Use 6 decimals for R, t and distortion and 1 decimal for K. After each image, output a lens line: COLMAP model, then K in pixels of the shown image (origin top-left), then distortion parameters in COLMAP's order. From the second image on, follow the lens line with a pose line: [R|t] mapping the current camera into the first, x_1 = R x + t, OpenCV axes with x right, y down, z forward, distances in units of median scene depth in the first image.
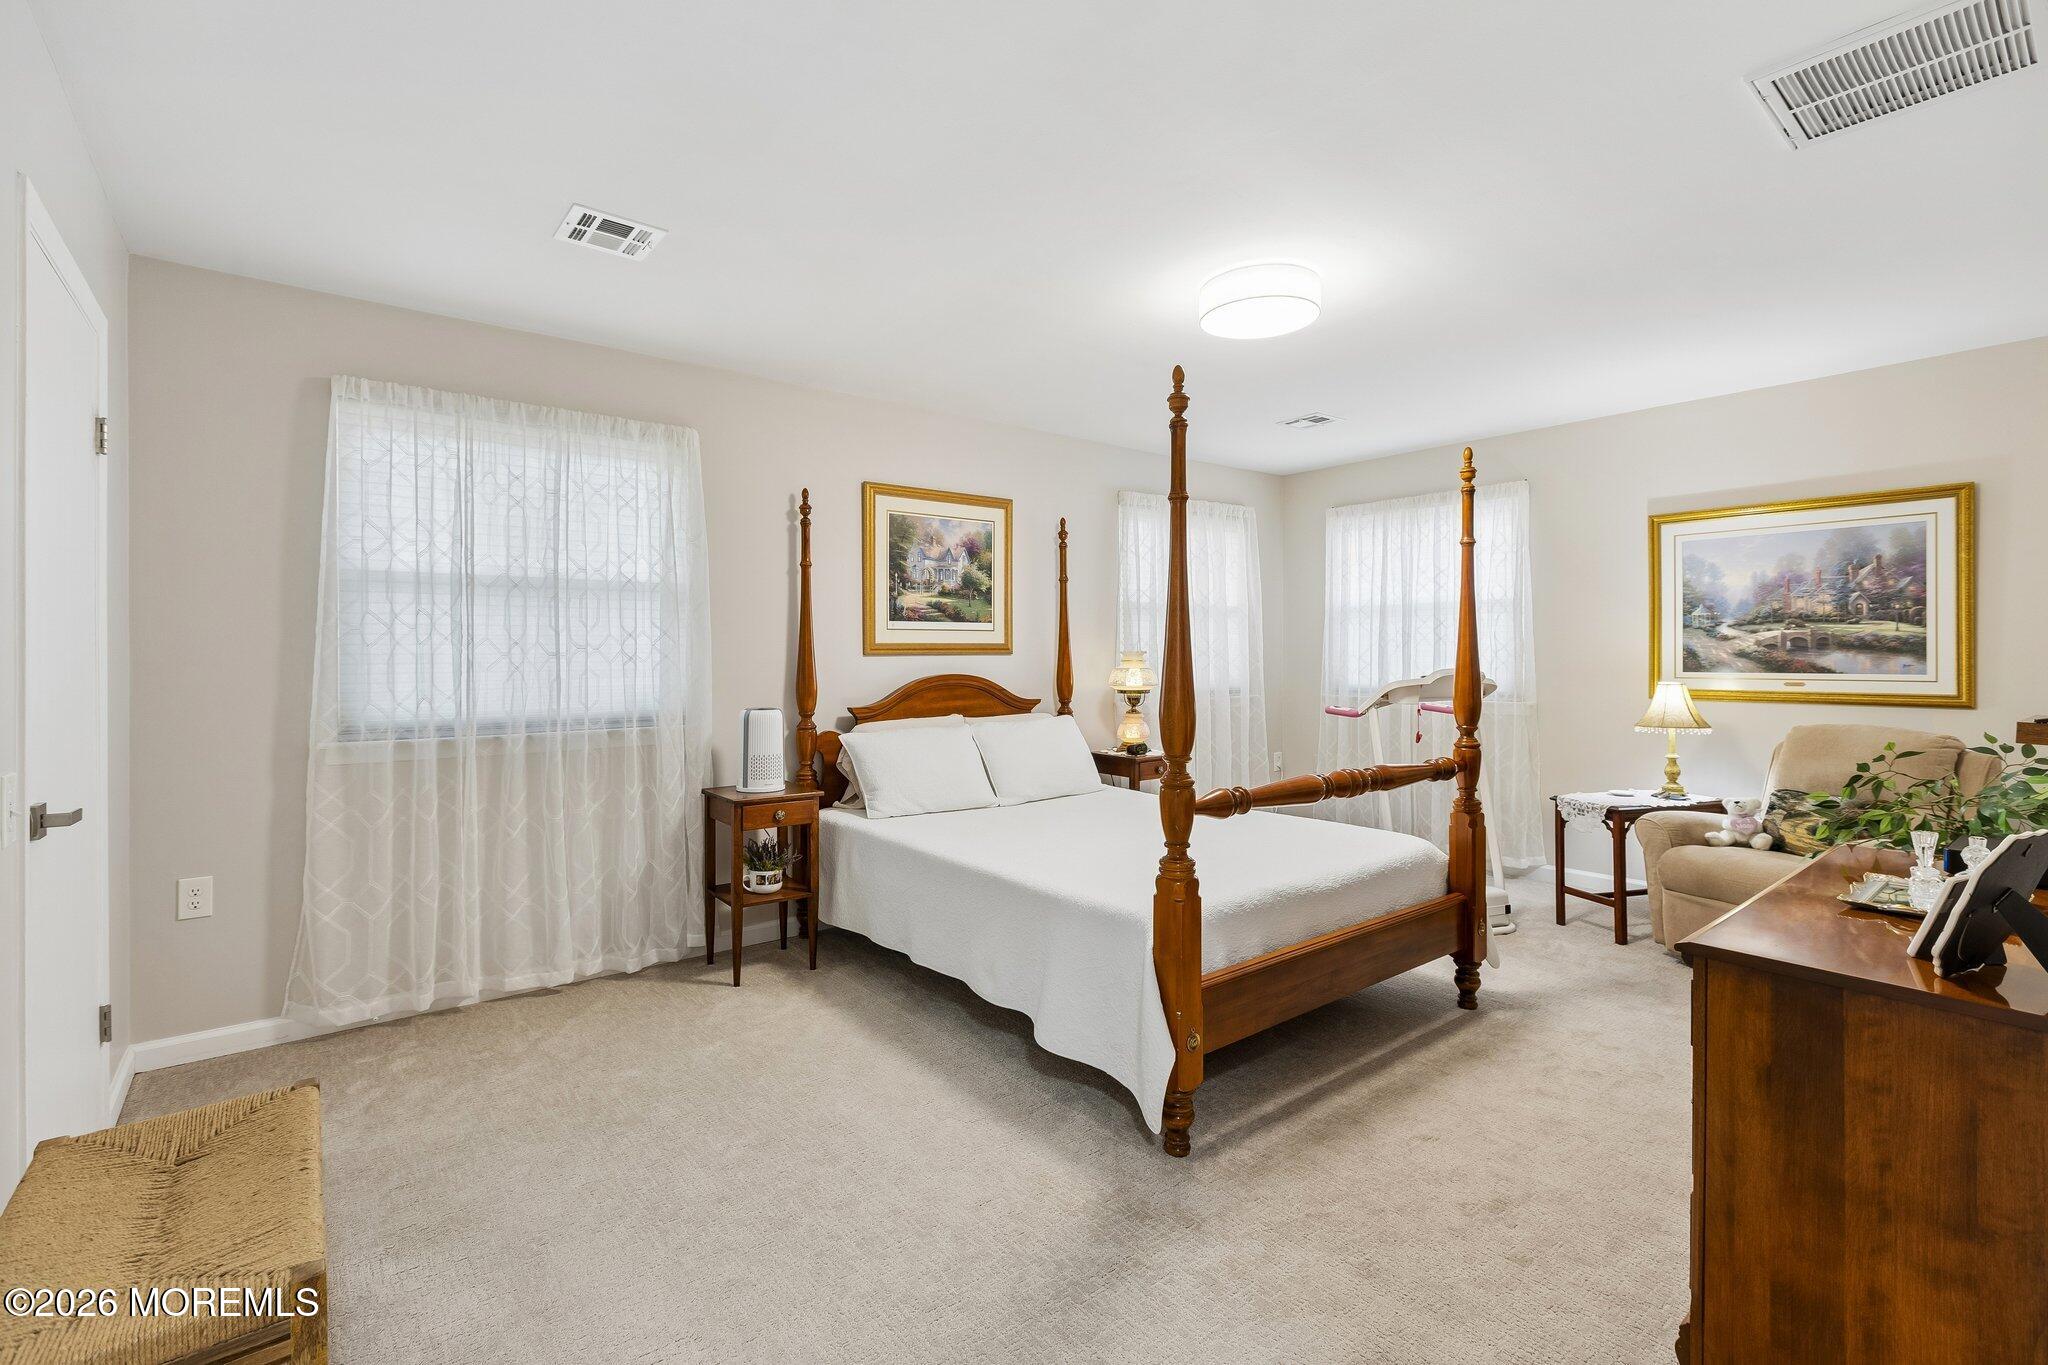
lens RADIAL K [[903.3, 0, 1009.3], [0, 903.3, 649.3], [0, 0, 1]] dist [-0.003232, -0.000500]
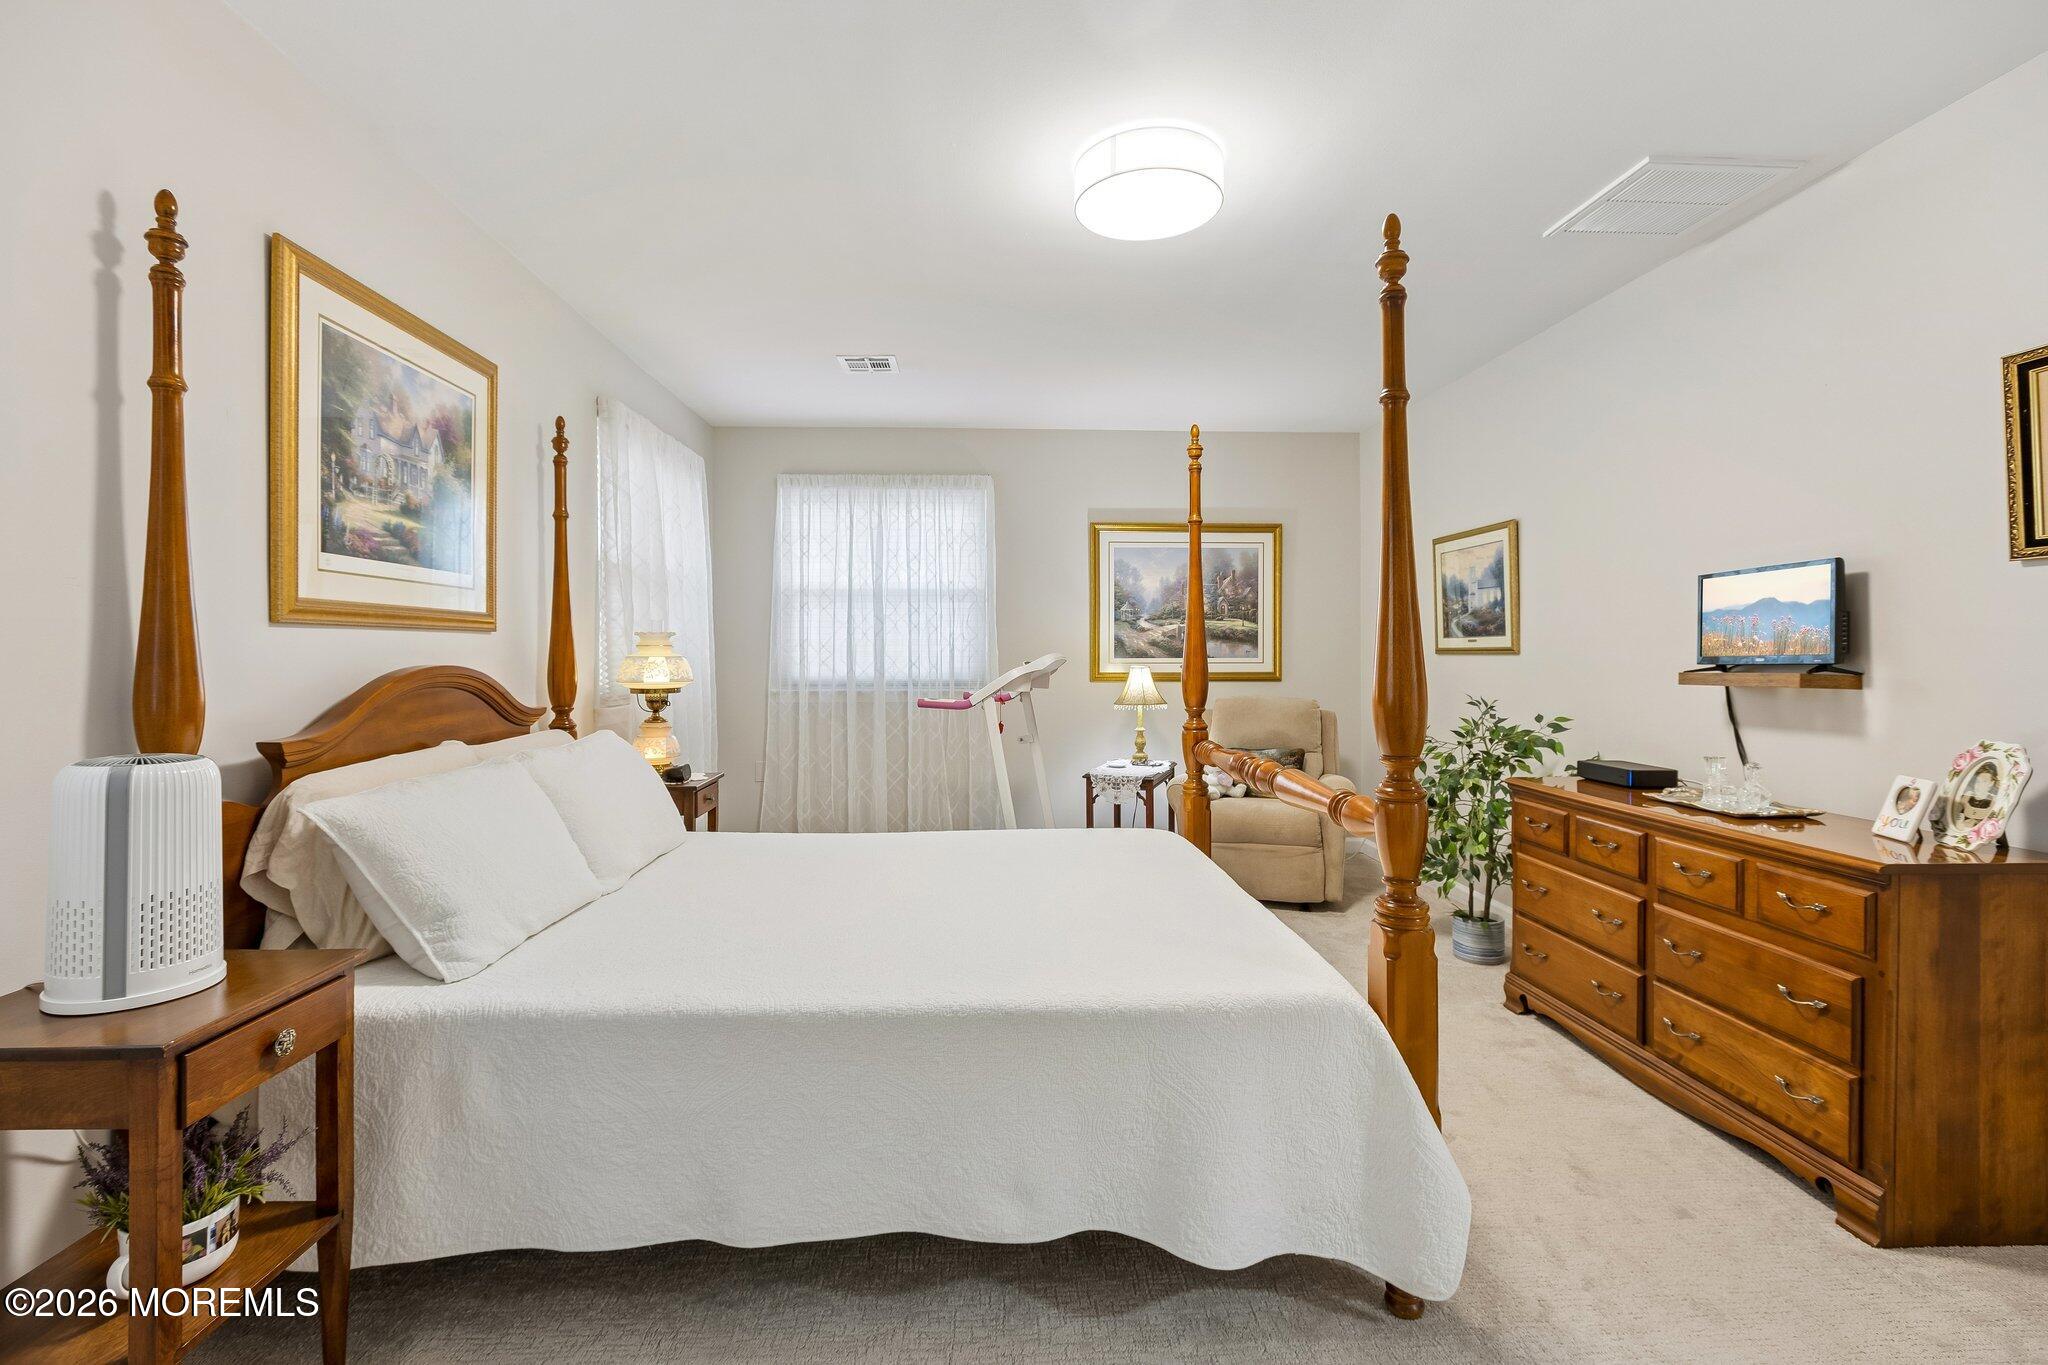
lens RADIAL K [[903.3, 0, 1009.3], [0, 903.3, 649.3], [0, 0, 1]] dist [-0.003232, -0.000500]
pose [[0.584088, 0.005546, 0.811671, -0.302494], [-0.004050, 0.999984, -0.003918, 0.019310], [-0.811680, -0.000999, 0.584102, 0.436189]]
